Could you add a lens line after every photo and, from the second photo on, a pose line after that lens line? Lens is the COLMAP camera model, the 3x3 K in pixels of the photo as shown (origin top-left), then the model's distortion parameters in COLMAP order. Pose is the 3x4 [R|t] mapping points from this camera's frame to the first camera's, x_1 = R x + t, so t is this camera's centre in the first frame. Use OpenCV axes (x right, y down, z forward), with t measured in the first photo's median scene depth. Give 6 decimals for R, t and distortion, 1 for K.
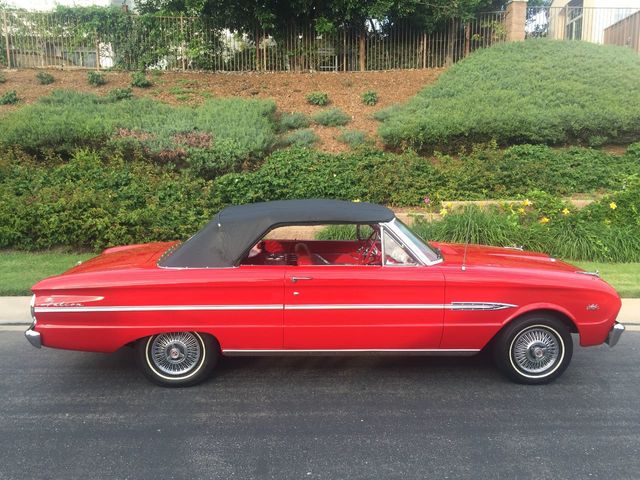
lens RADIAL K [[547.0, 0, 316.9], [0, 547.0, 239.8], [0, 0, 1]] dist [0.077619, -0.105467]
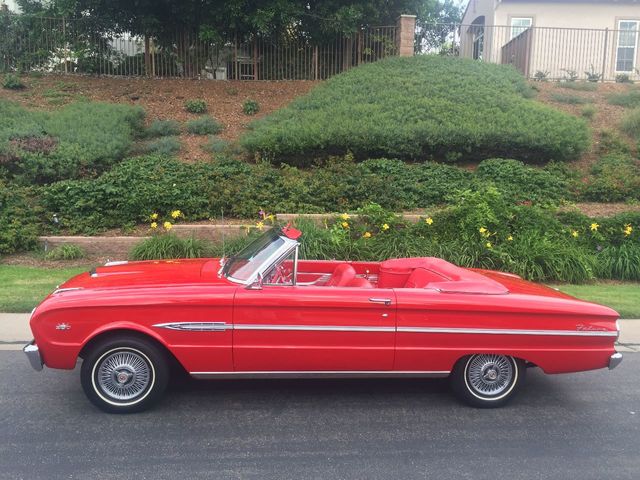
lens RADIAL K [[547.0, 0, 319.4], [0, 547.0, 239.5], [0, 0, 1]] dist [0.077619, -0.105467]
pose [[0.997871, 0.013630, 0.063782, 0.211461], [-0.012499, 0.999758, -0.018096, -0.006610], [-0.064013, 0.017260, 0.997800, 0.016914]]
